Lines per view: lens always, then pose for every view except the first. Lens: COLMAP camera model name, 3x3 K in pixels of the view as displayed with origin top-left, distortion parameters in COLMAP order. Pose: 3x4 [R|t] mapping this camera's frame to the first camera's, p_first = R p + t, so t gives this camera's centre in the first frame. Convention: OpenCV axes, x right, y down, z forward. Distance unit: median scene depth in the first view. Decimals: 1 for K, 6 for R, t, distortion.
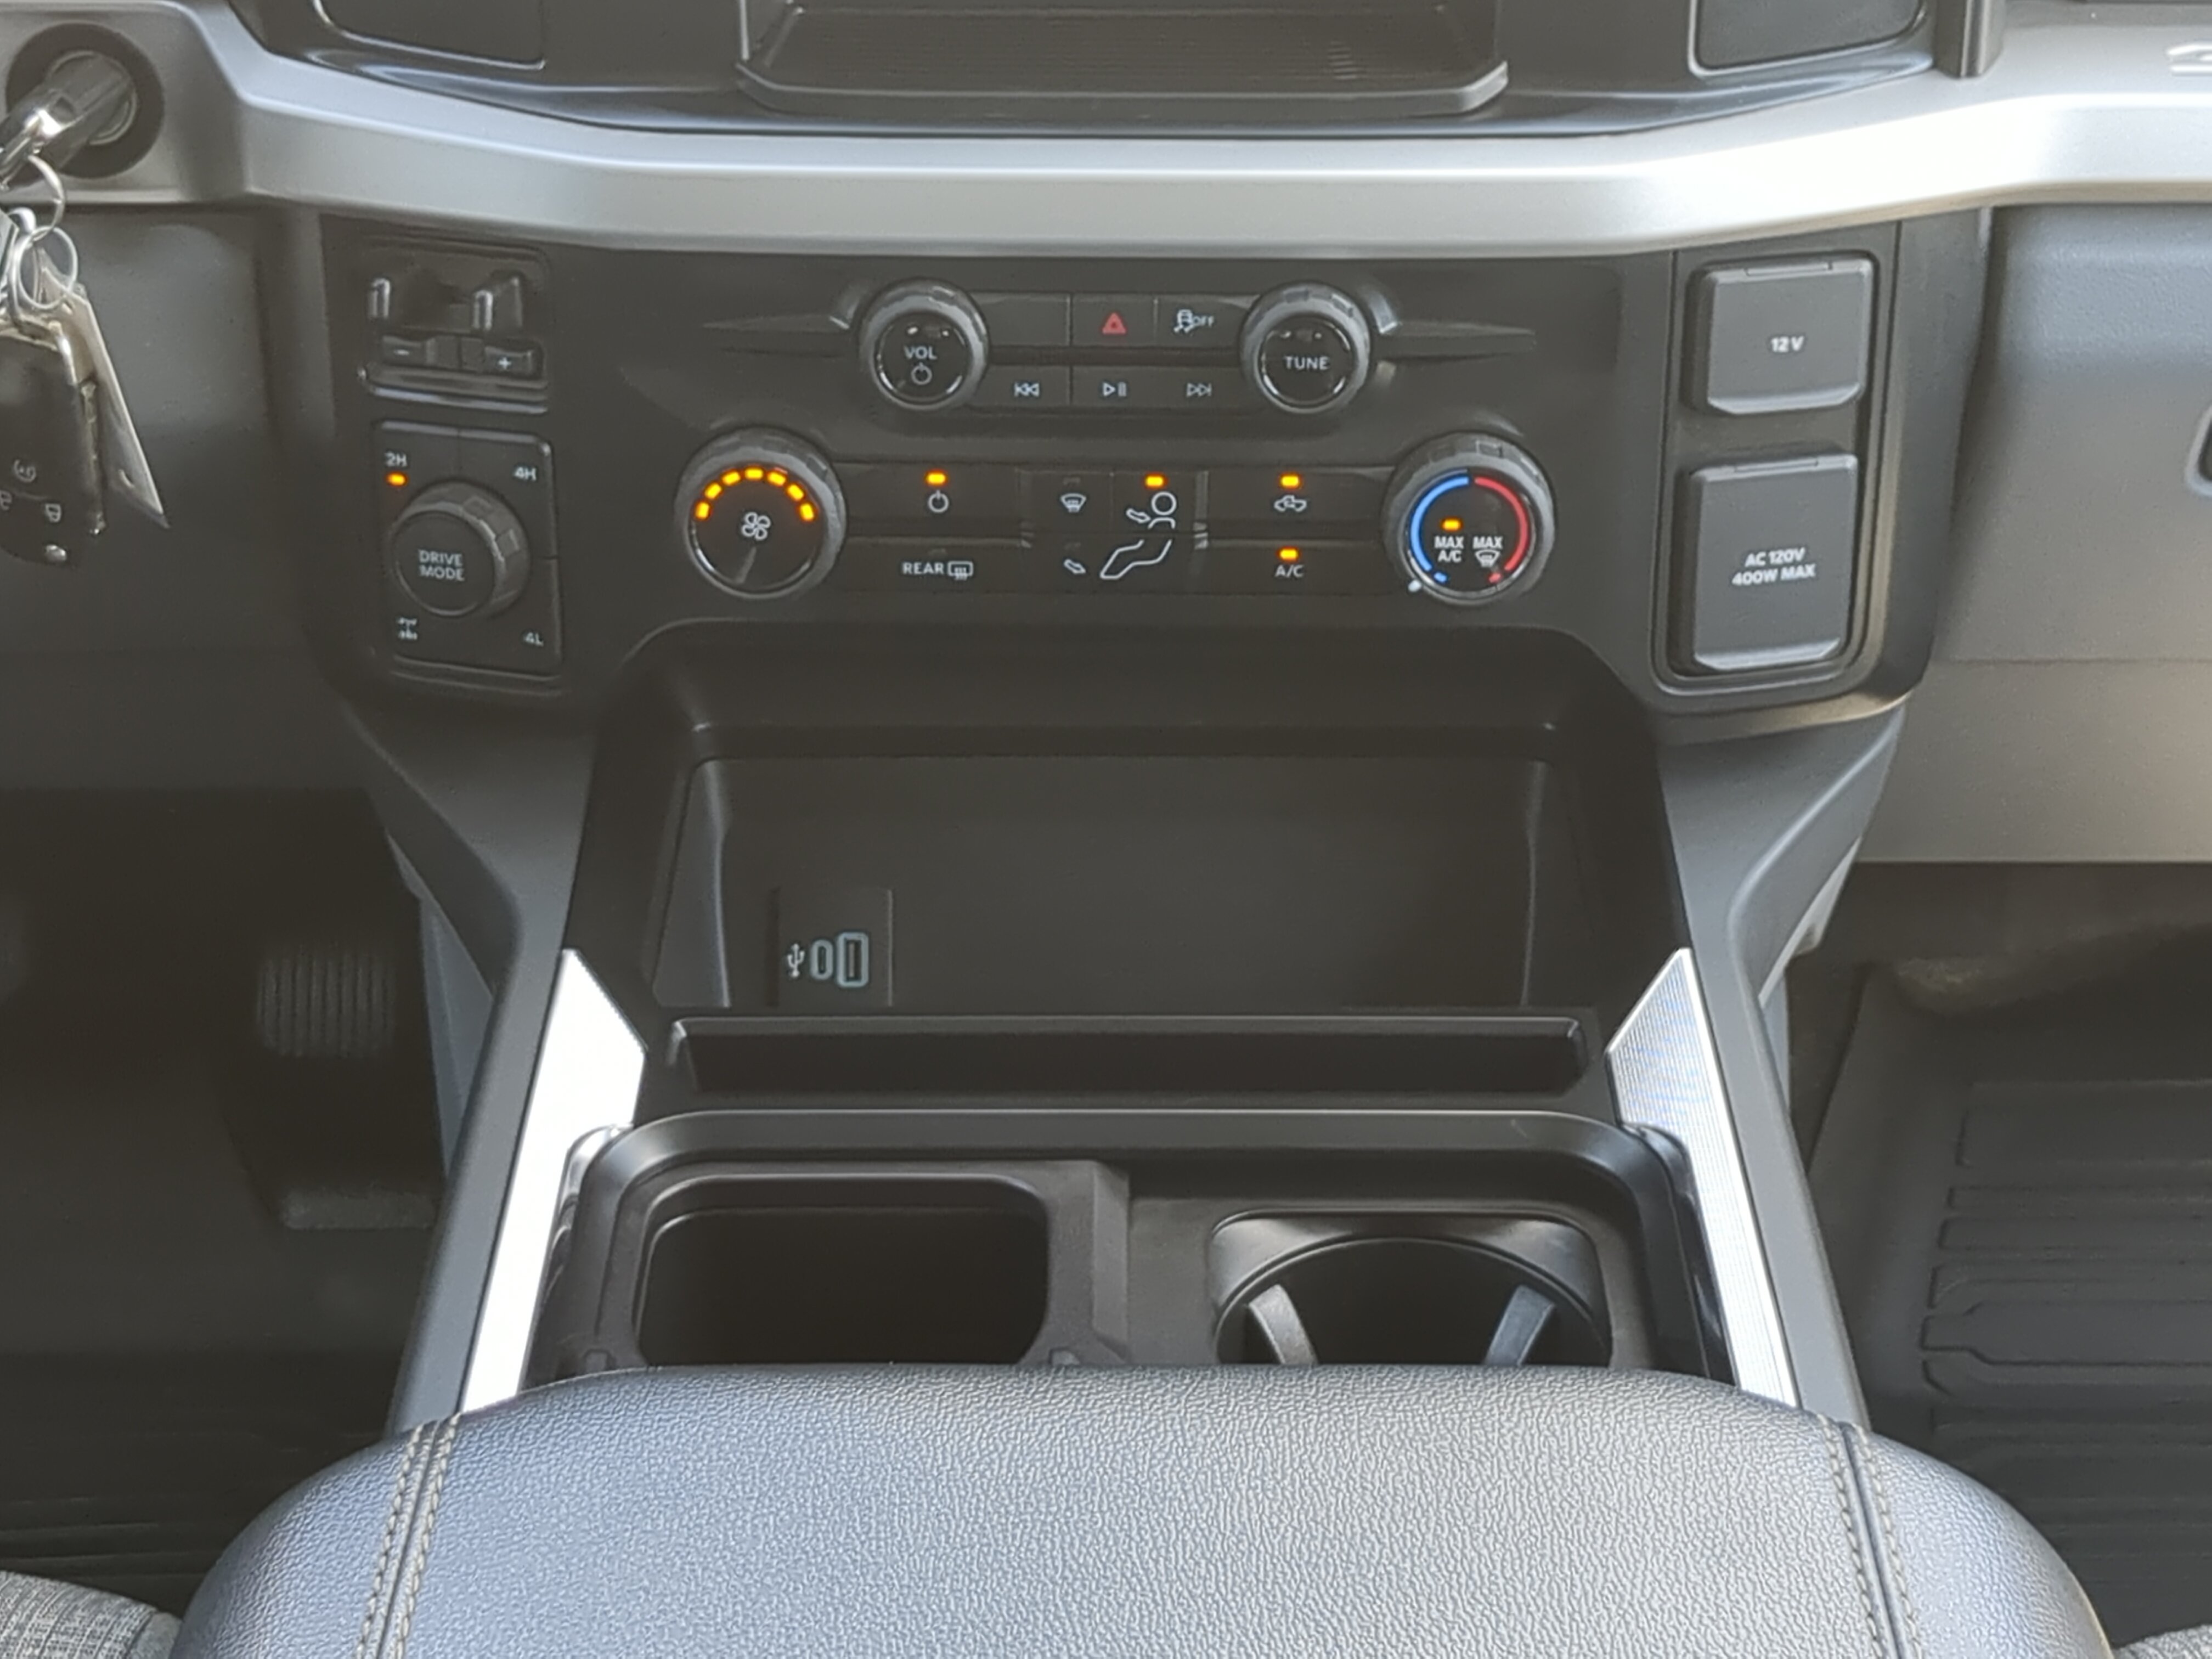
lens RADIAL K [[4286.3, 0, 1106.0], [0, 4286.3, 829.5], [0, 0, 1]] dist [0.099280, -0.054838]
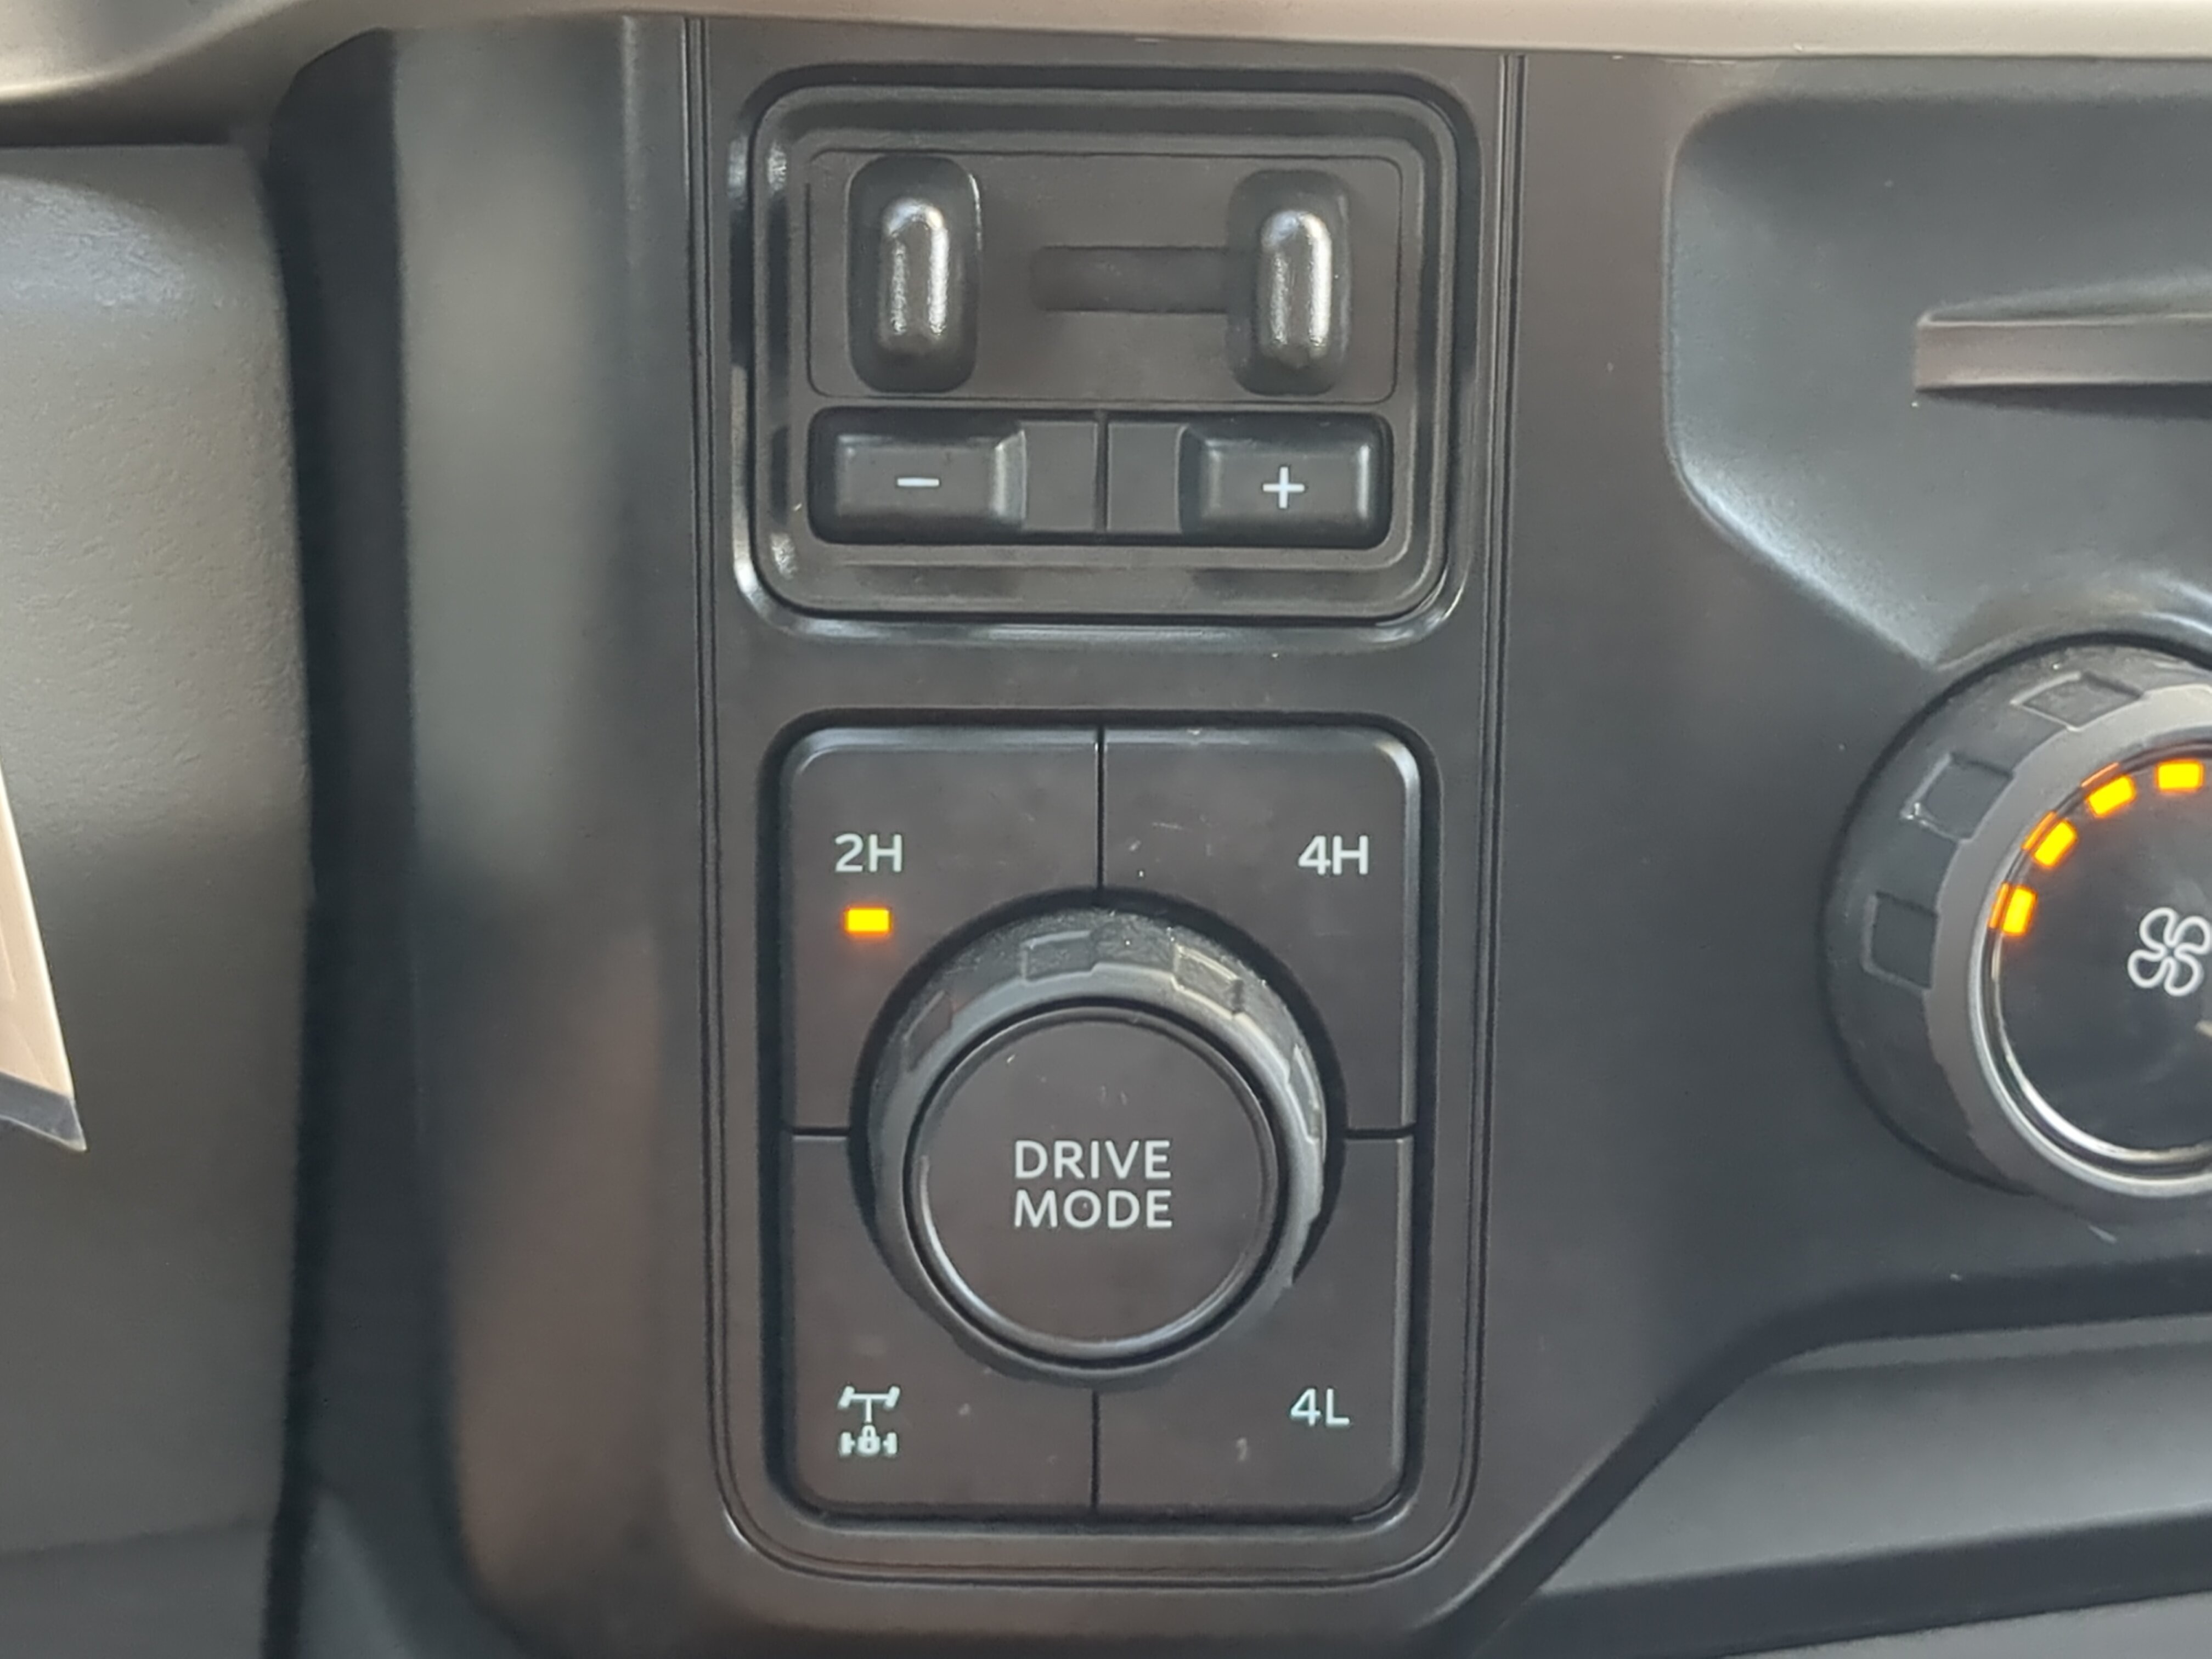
lens RADIAL K [[4286.3, 0, 1106.0], [0, 4286.3, 829.5], [0, 0, 1]] dist [0.099280, -0.054838]
pose [[0.943819, -0.060204, 0.324934, -0.186687], [0.116959, 0.980478, -0.158060, -0.029115], [-0.309075, 0.187184, 0.932435, 0.542272]]
